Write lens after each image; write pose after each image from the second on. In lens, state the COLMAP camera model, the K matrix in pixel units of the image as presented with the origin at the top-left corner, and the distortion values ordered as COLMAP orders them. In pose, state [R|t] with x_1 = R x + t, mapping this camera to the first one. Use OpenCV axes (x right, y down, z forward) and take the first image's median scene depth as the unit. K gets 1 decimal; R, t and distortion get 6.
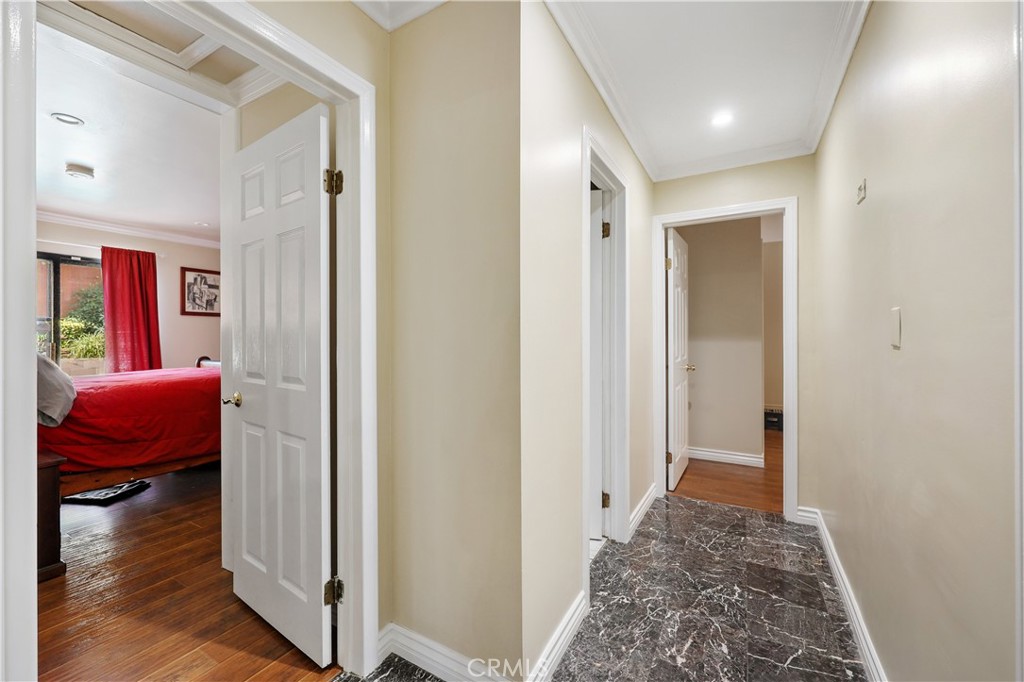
lens RADIAL K [[417.3, 0, 509.3], [0, 417.3, 341.1], [0, 0, 1]] dist [0.000306, -0.000224]
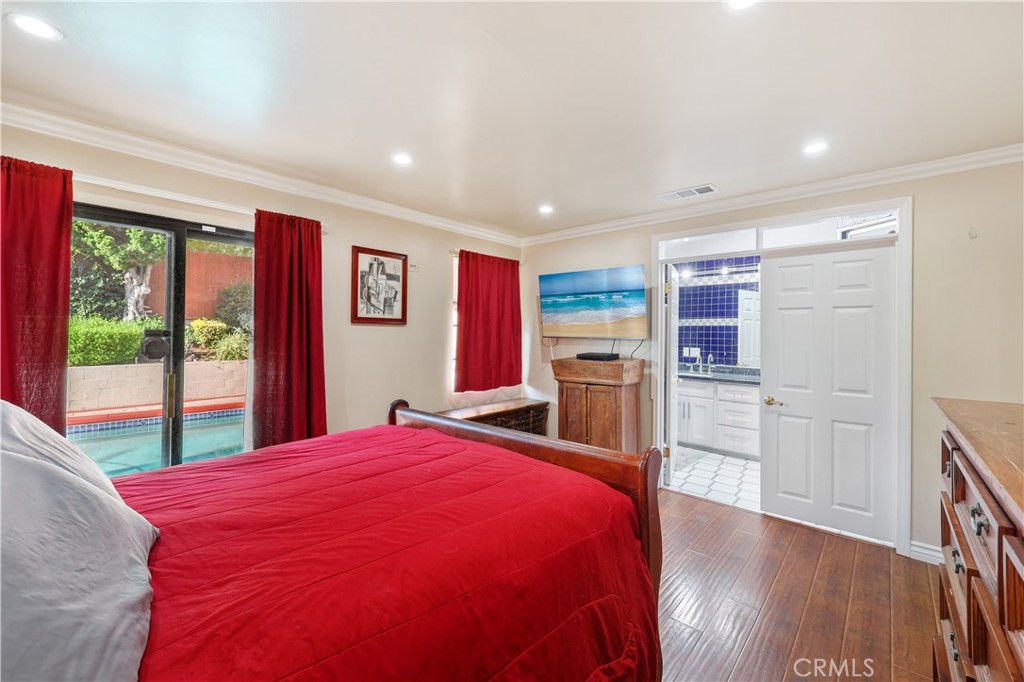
lens RADIAL K [[417.3, 0, 511.0], [0, 417.3, 338.0], [0, 0, 1]] dist [0.000306, -0.000224]
pose [[0.980931, 0.002112, -0.194345, -0.419373], [-0.004100, 0.999943, -0.009825, -0.032893], [0.194314, 0.010434, 0.980884, 0.420453]]
